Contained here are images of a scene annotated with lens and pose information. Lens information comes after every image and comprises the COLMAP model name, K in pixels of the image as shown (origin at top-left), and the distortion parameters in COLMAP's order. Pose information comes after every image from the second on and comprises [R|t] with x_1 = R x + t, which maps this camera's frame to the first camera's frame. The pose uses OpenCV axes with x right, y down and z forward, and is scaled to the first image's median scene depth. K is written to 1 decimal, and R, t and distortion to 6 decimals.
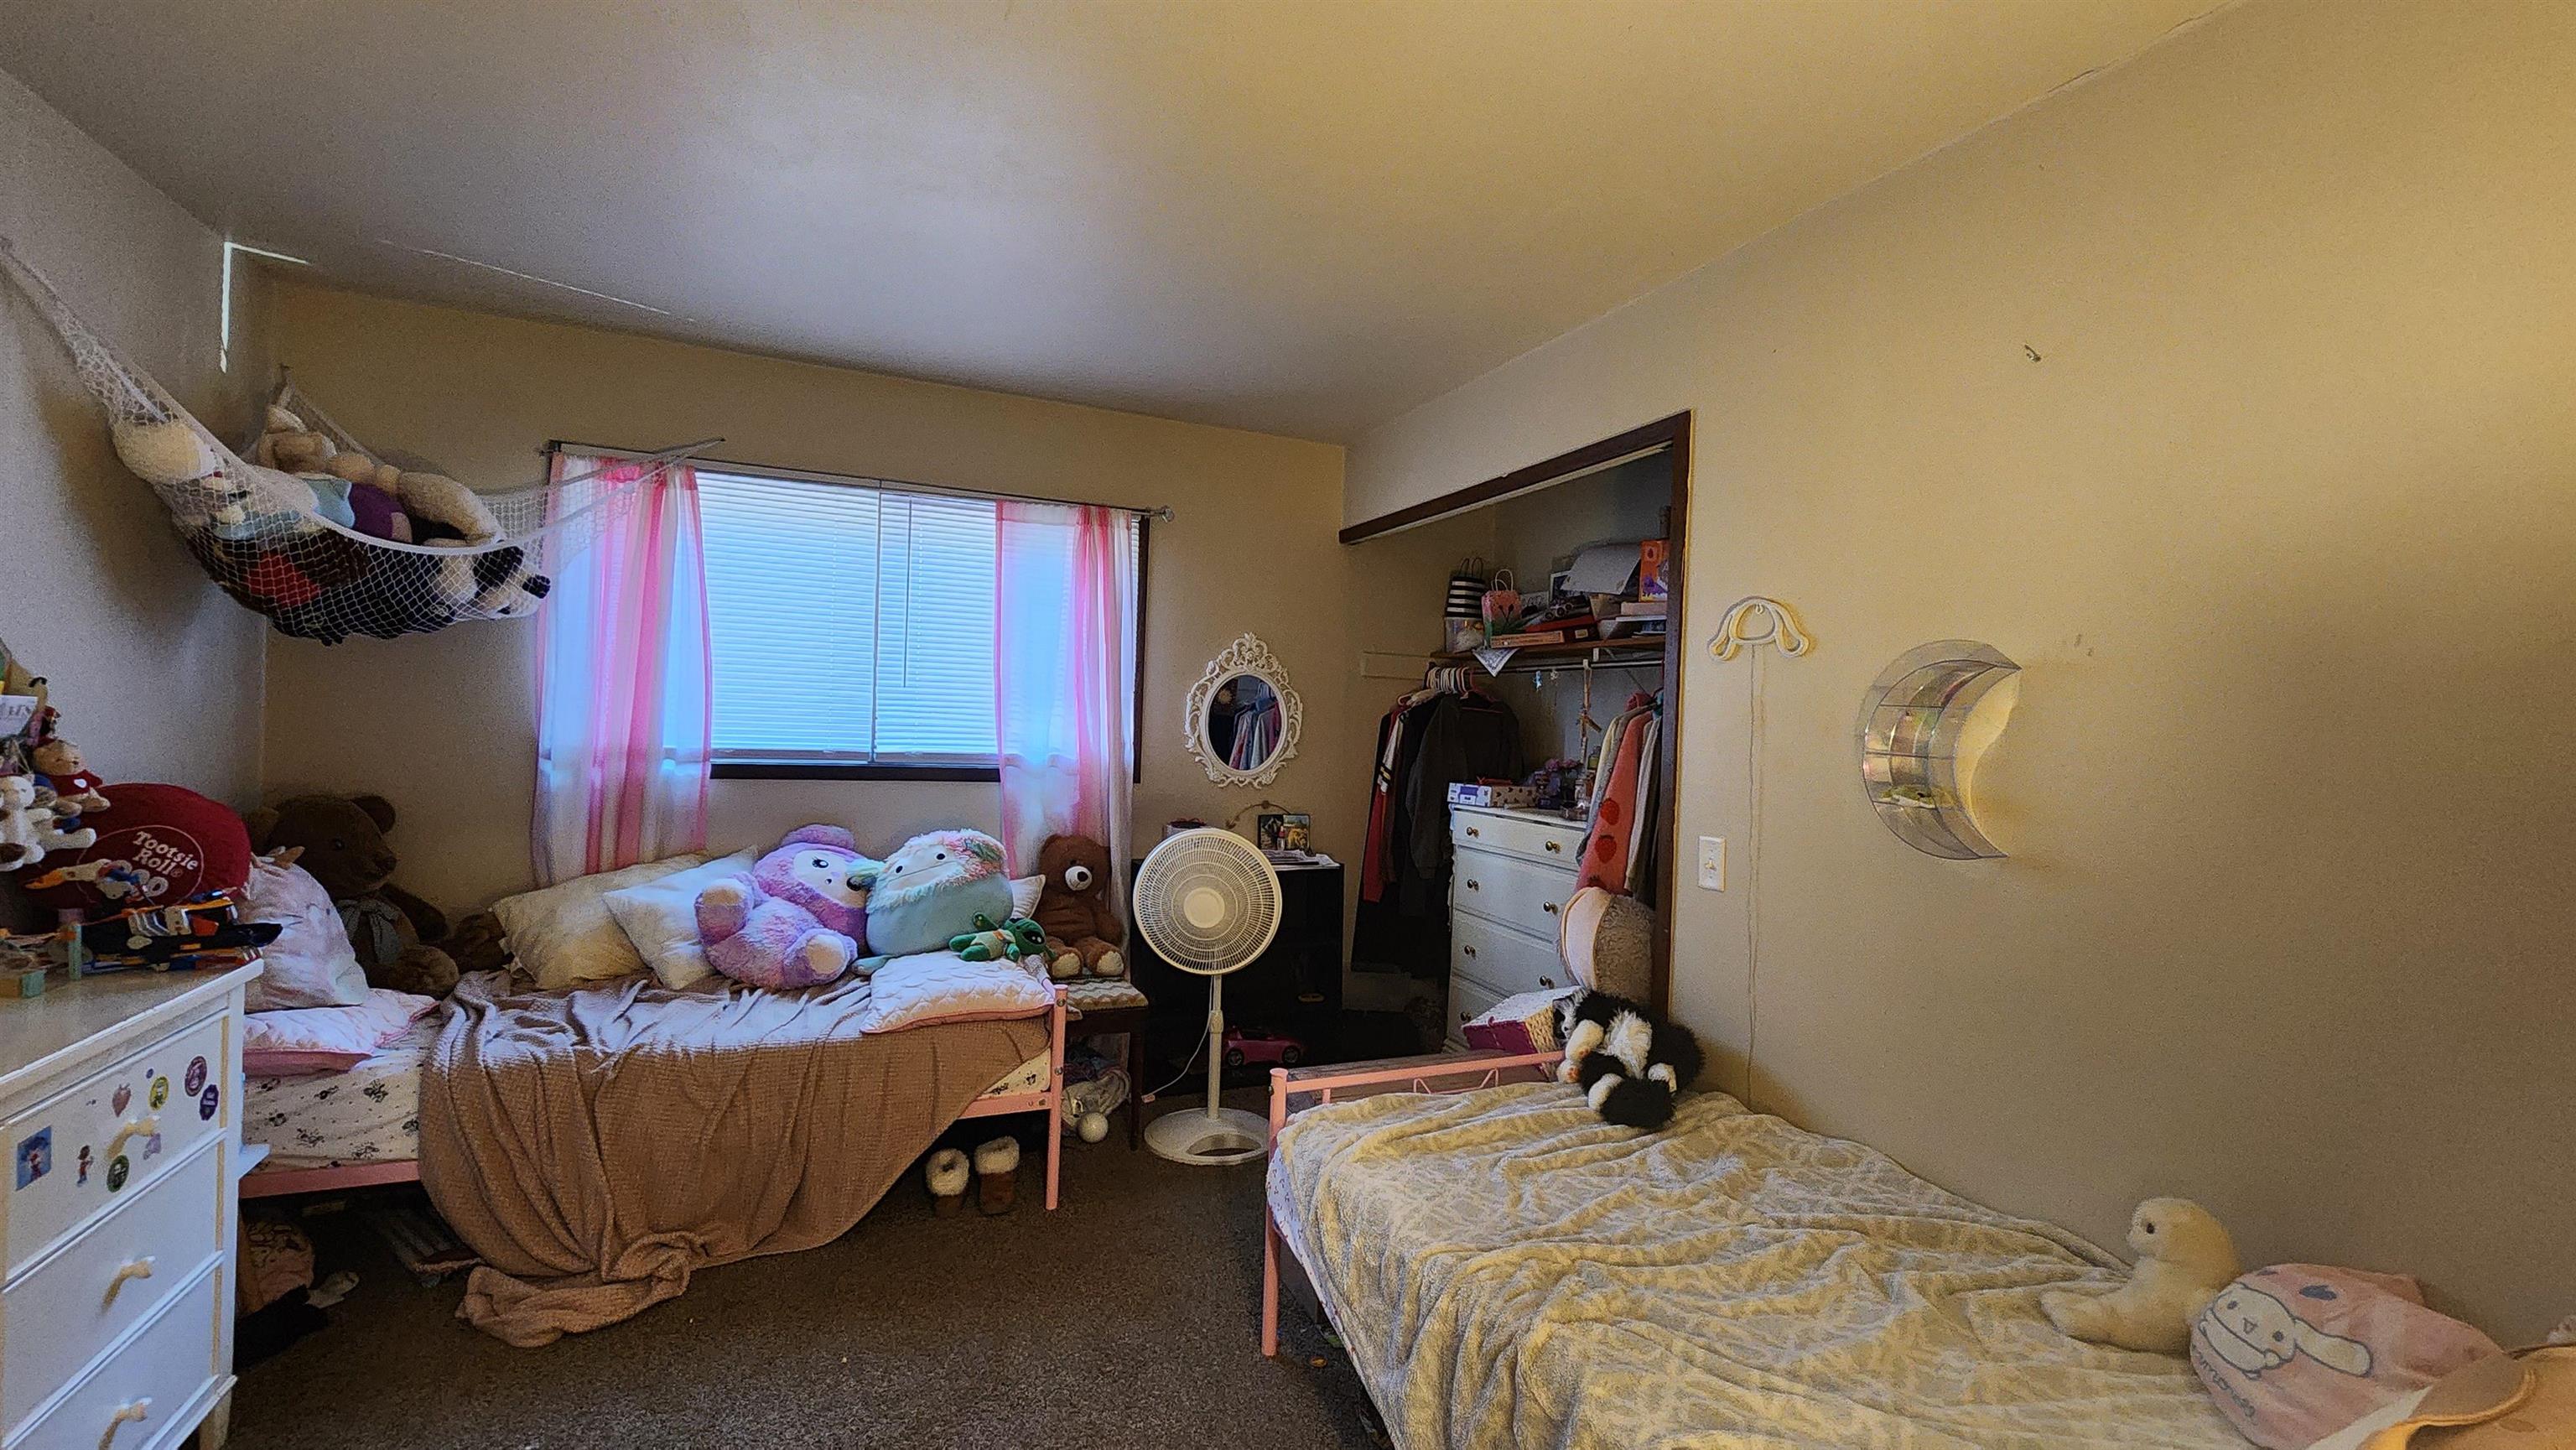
lens RADIAL K [[1058.7, 0, 1296.7], [0, 1058.7, 721.0], [0, 0, 1]] dist [-0.001417, 0.000932]
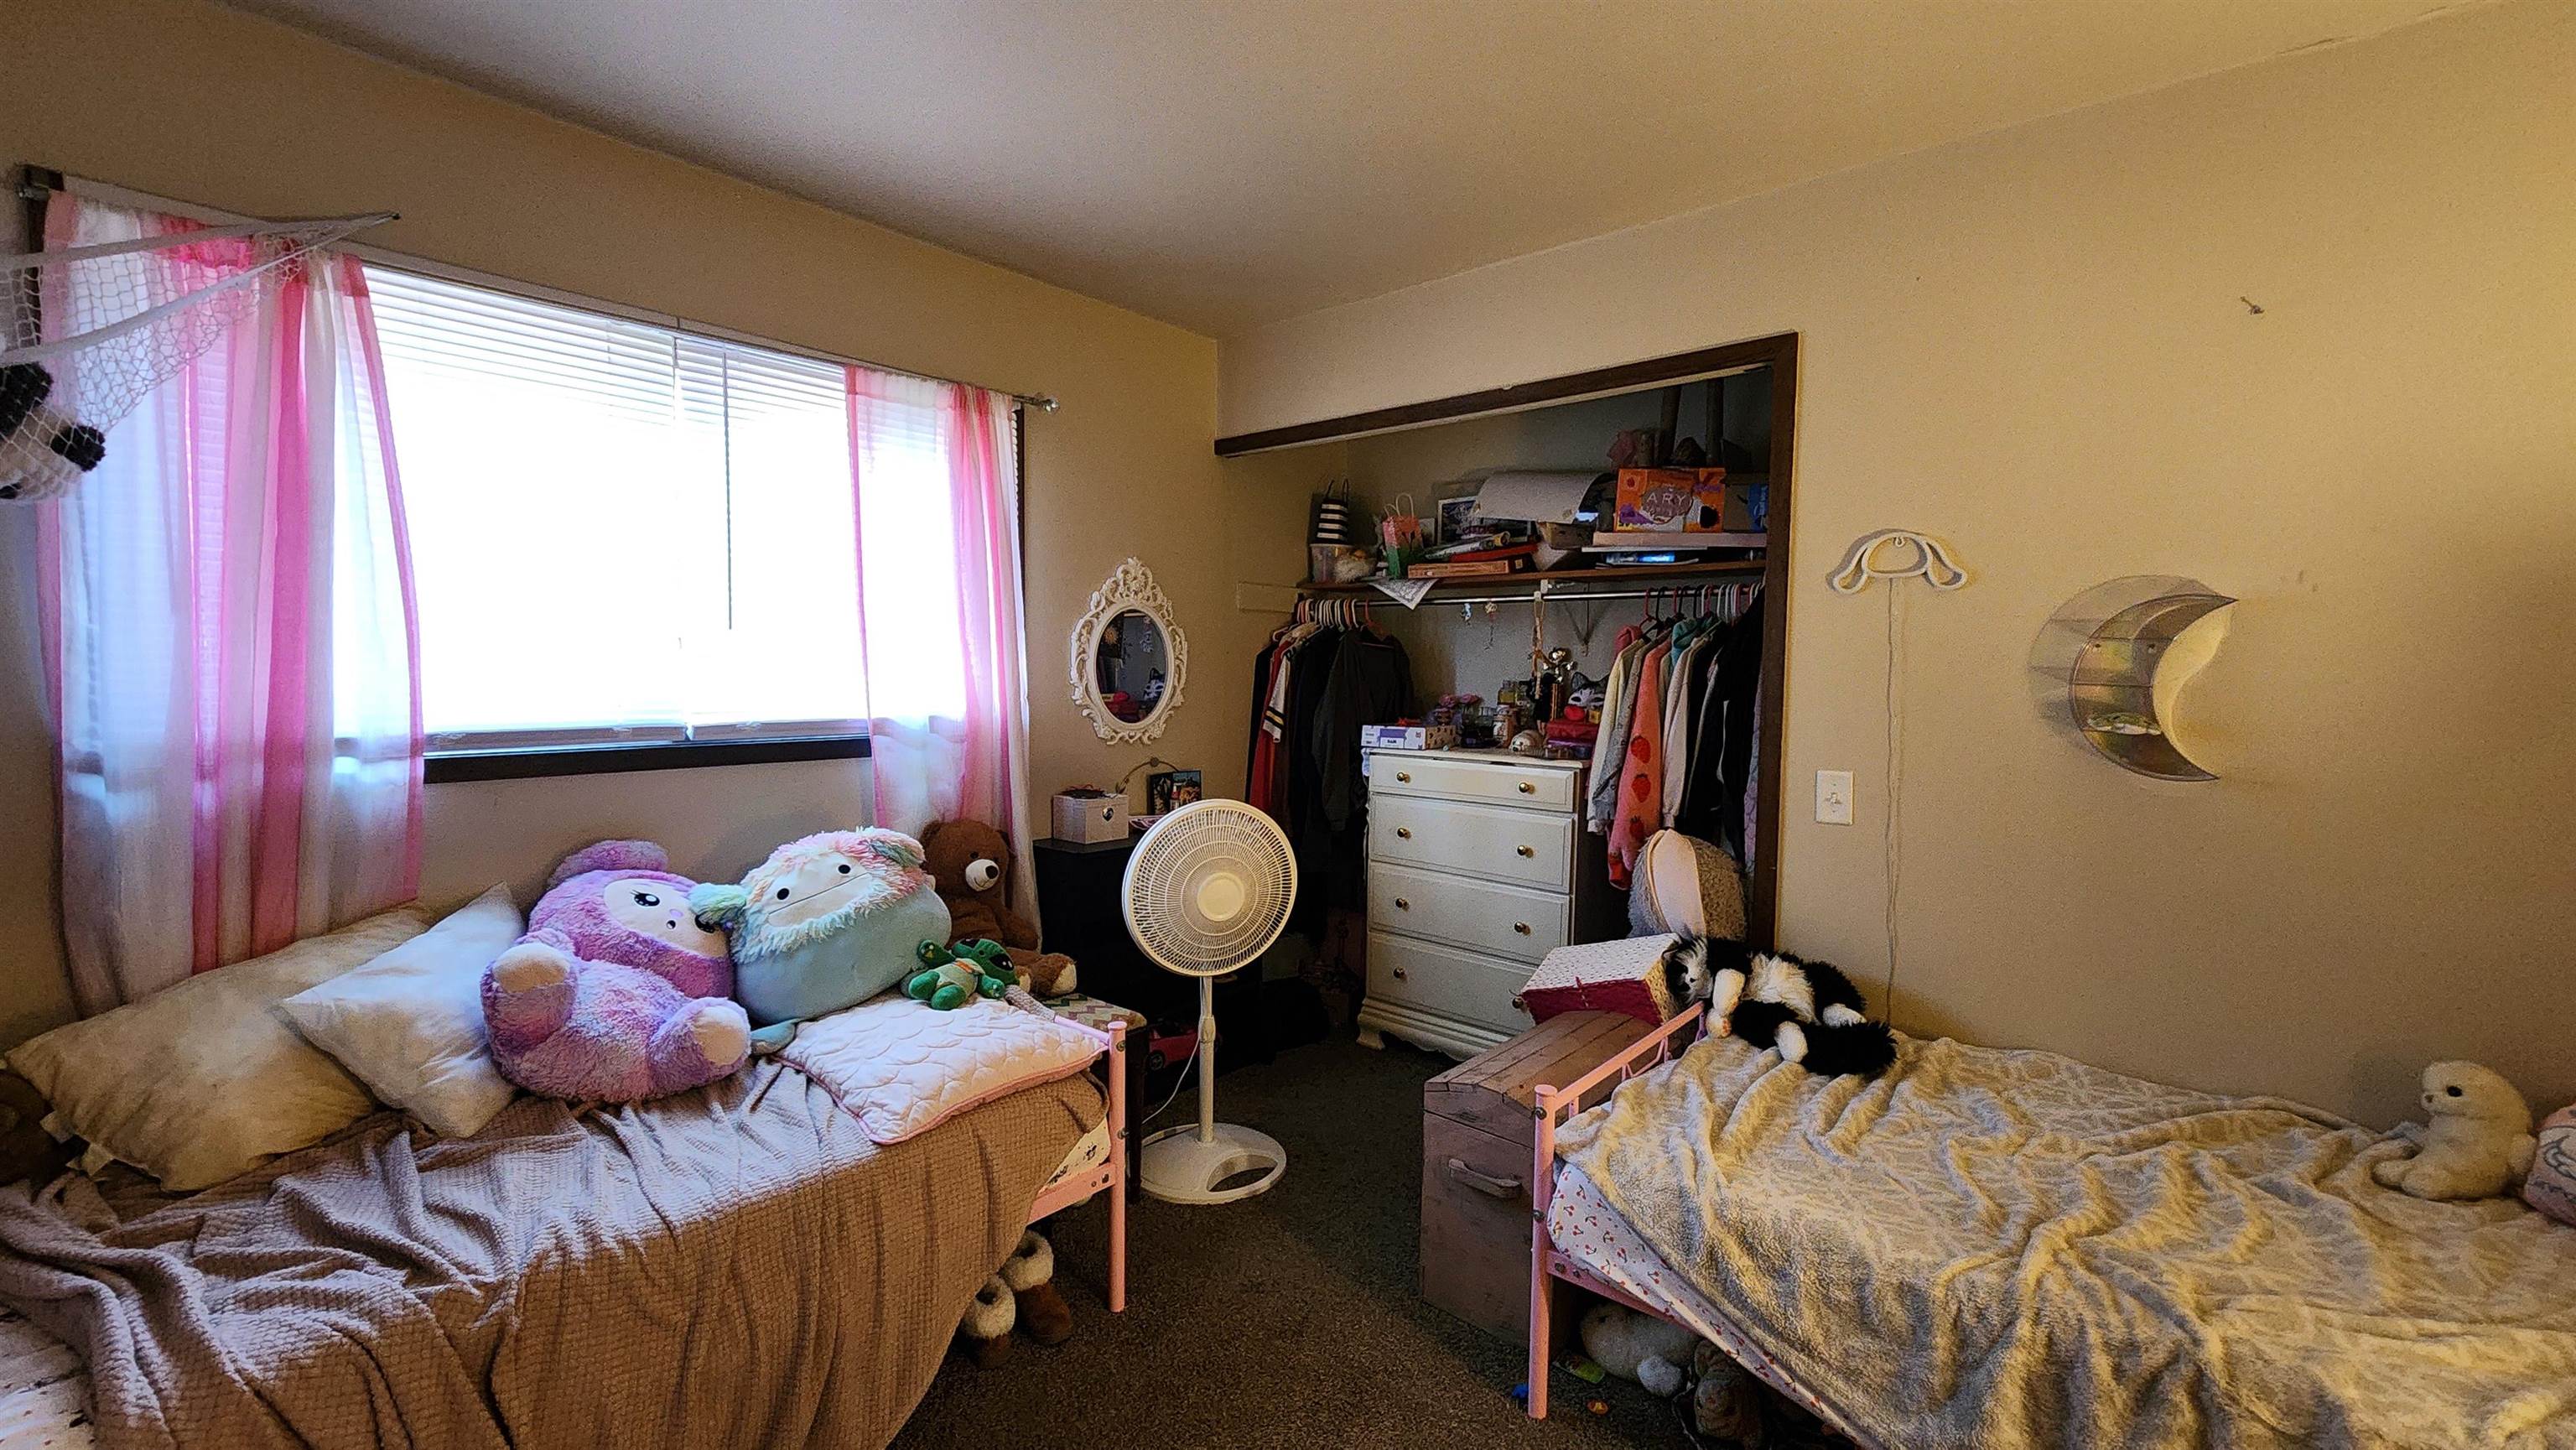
lens RADIAL K [[1058.7, 0, 1287.0], [0, 1058.7, 719.1], [0, 0, 1]] dist [-0.001417, 0.000932]
pose [[0.903422, -0.049459, 0.425891, -0.384389], [0.022245, 0.997393, 0.068641, -0.014853], [-0.428176, -0.052538, 0.902167, 0.250083]]
